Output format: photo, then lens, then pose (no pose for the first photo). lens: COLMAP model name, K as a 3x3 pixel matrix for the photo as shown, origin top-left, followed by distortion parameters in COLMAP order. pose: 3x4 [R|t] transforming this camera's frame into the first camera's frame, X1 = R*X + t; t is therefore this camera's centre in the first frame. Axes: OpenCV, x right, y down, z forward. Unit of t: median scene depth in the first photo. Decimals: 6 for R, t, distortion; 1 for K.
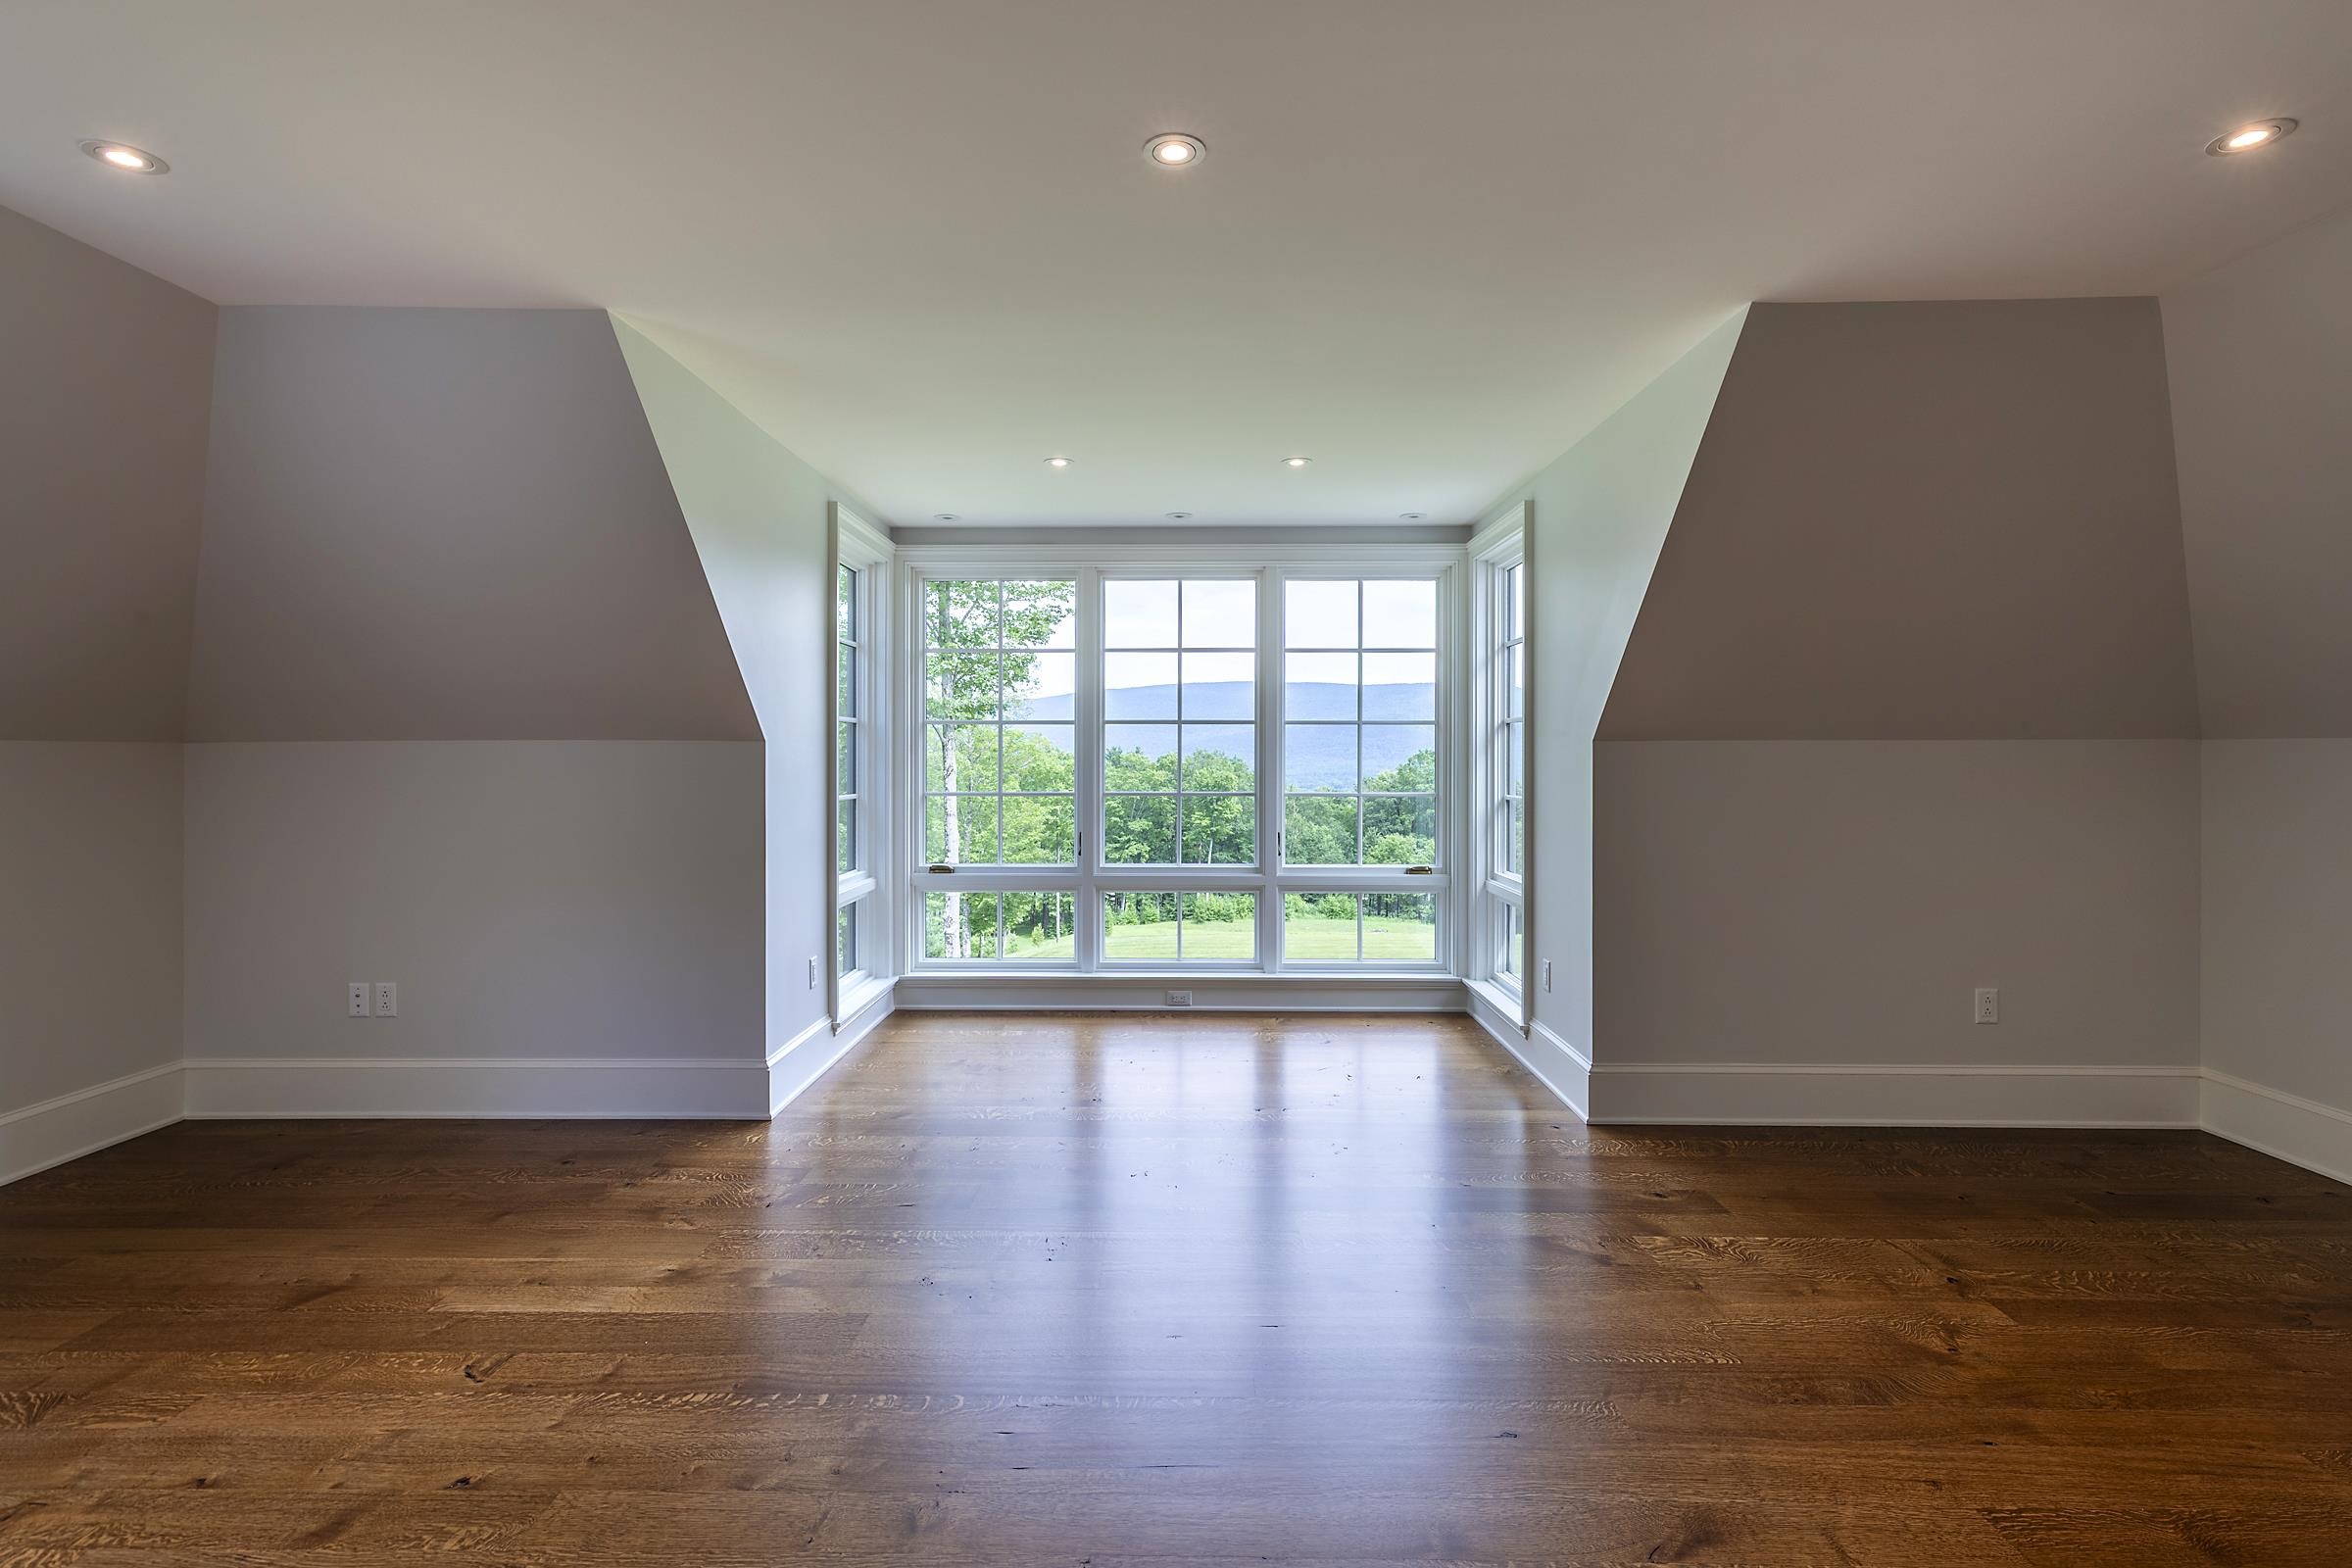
lens RADIAL K [[1071.1, 0, 1176.0], [0, 1071.1, 784.0], [0, 0, 1]] dist [0.000475, 0.000067]
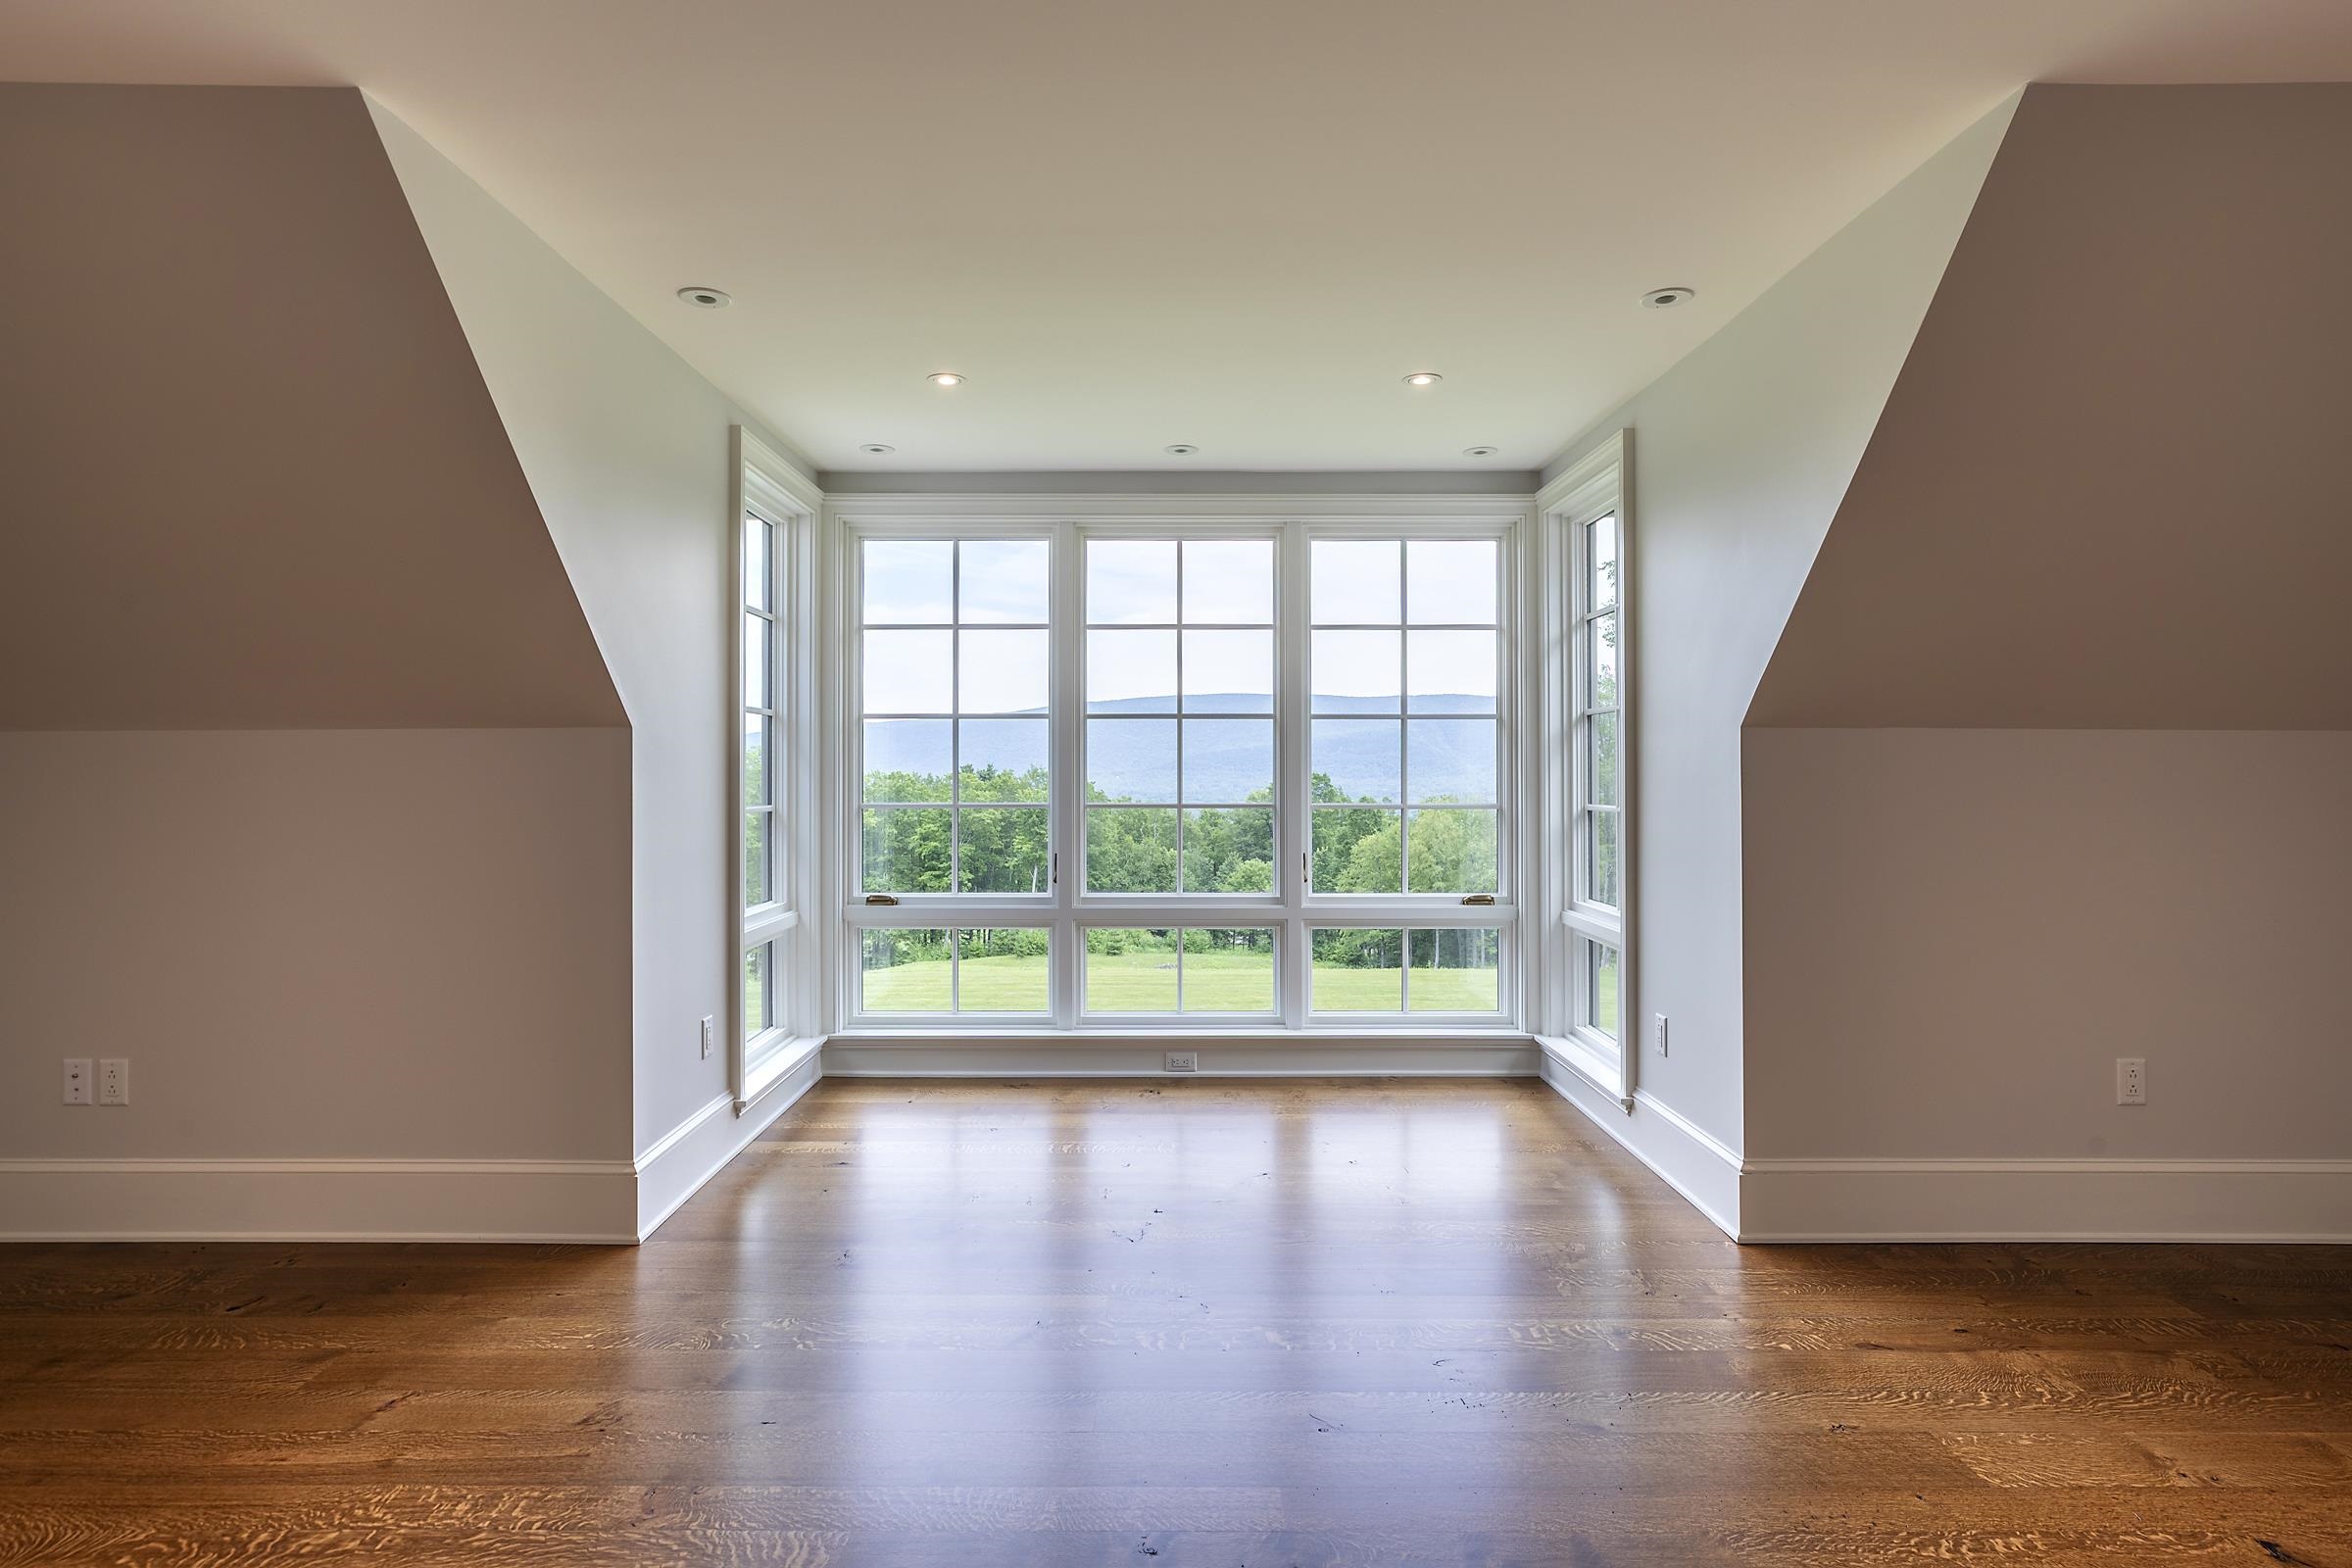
lens RADIAL K [[1141.4, 0, 1176.0], [0, 1141.4, 784.0], [0, 0, 1]] dist [-0.001159, -0.000148]
pose [[0.999845, -0.001843, 0.017518, -0.014899], [0.002178, 0.999815, -0.019122, 0.009863], [-0.017480, 0.019157, 0.999664, 0.150261]]
